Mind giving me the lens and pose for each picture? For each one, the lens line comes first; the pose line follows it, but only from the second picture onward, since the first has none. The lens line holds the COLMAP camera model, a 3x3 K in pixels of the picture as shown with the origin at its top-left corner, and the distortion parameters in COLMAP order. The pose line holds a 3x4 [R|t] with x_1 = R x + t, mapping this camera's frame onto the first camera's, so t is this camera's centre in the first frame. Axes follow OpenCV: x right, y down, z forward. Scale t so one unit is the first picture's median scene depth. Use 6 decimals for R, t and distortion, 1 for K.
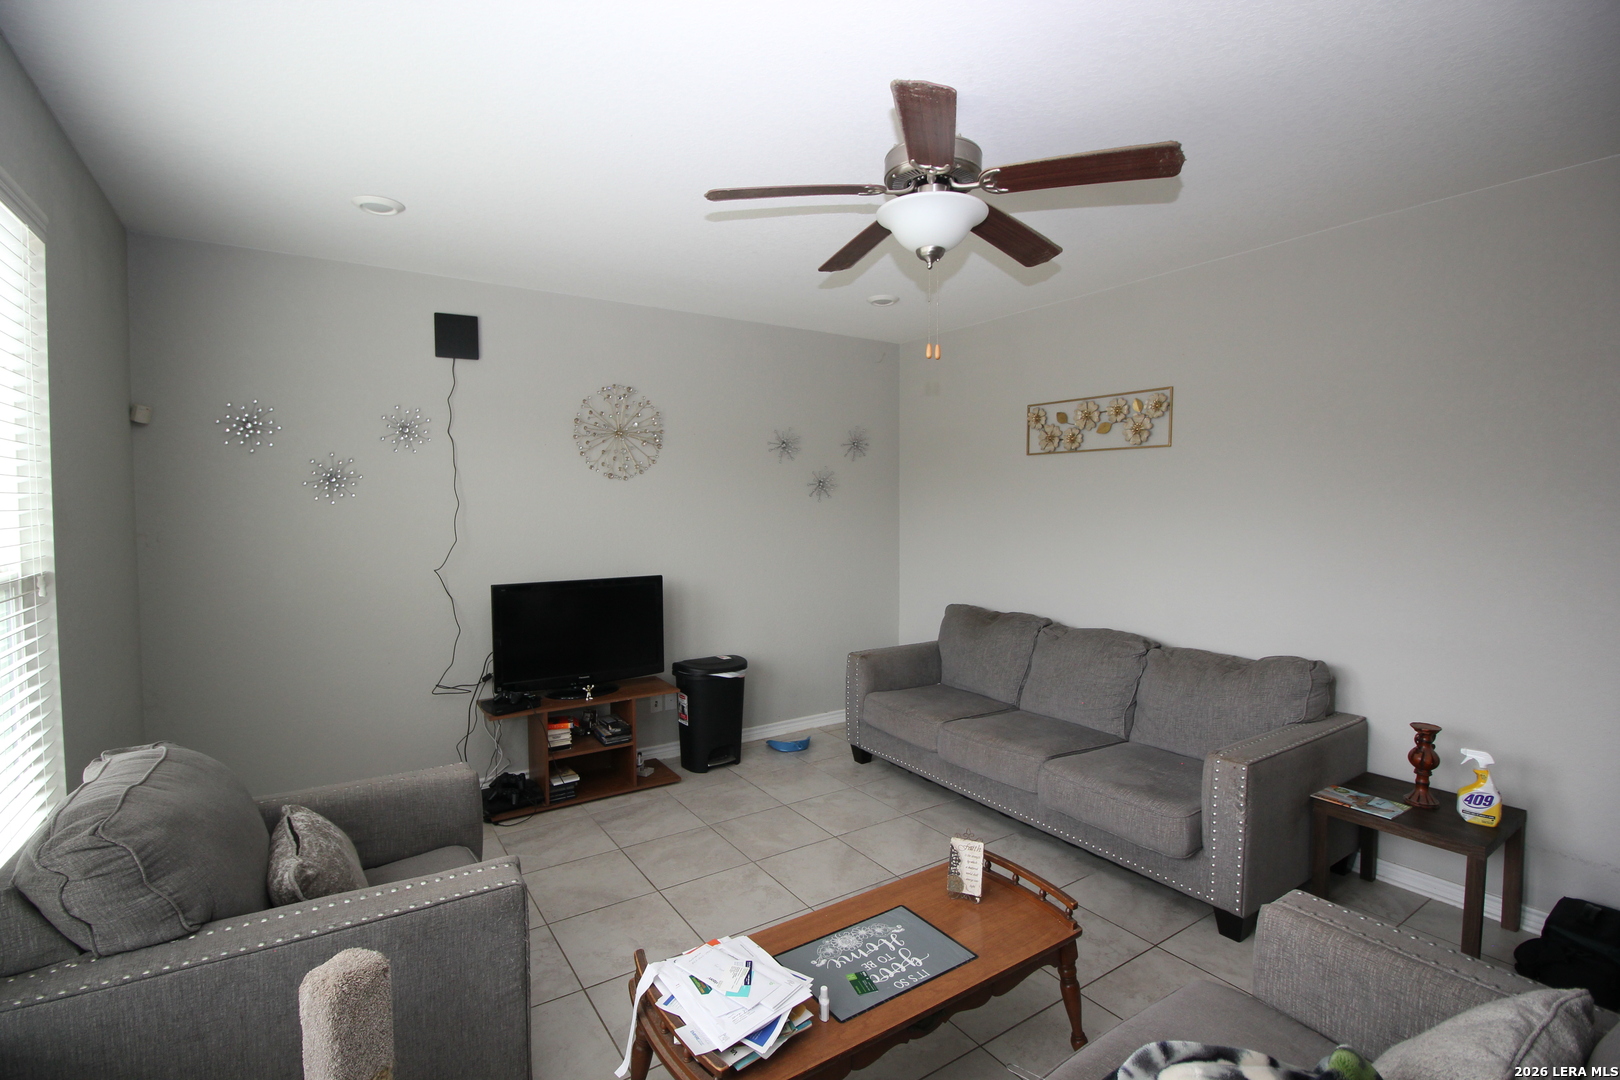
lens RADIAL K [[749.8, 0, 814.8], [0, 749.8, 540.5], [0, 0, 1]] dist [-0.007722, -0.005382]
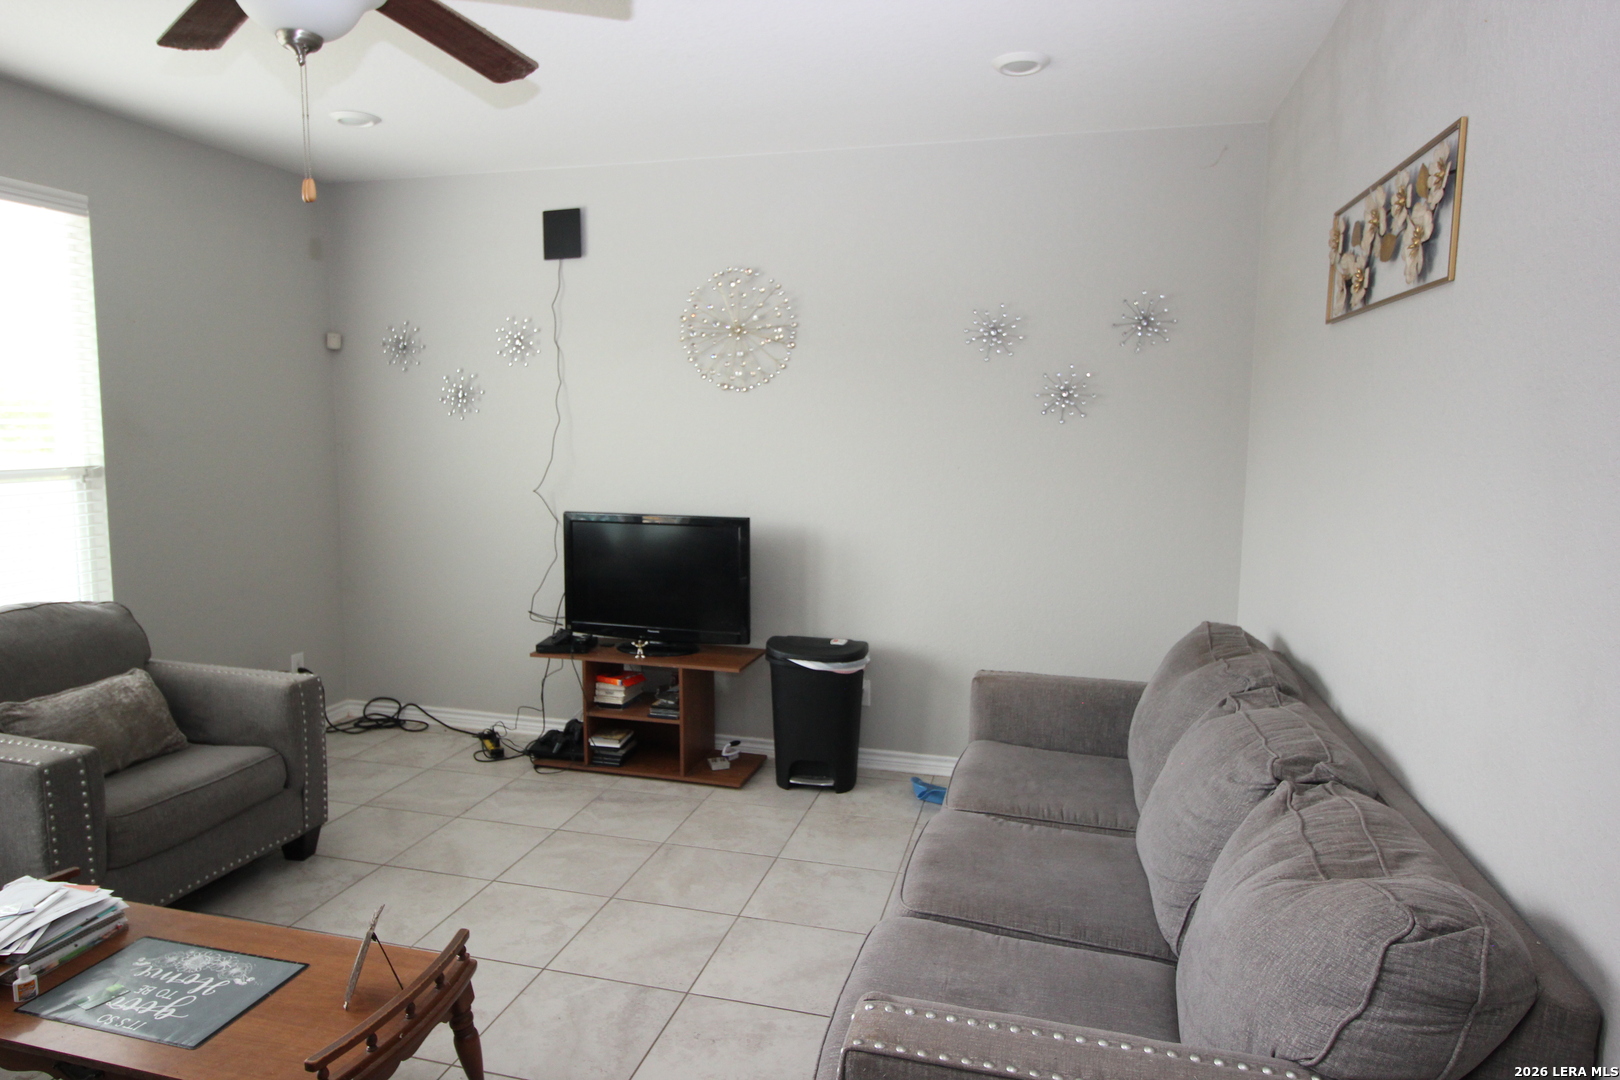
lens RADIAL K [[995.6, 0, 805.9], [0, 995.6, 537.3], [0, 0, 1]] dist [-0.006564, -0.001836]
pose [[0.657872, 0.093985, -0.747242, 0.646151], [-0.048193, 0.995403, 0.082769, -0.021926], [0.751586, -0.018440, 0.659377, 0.416124]]
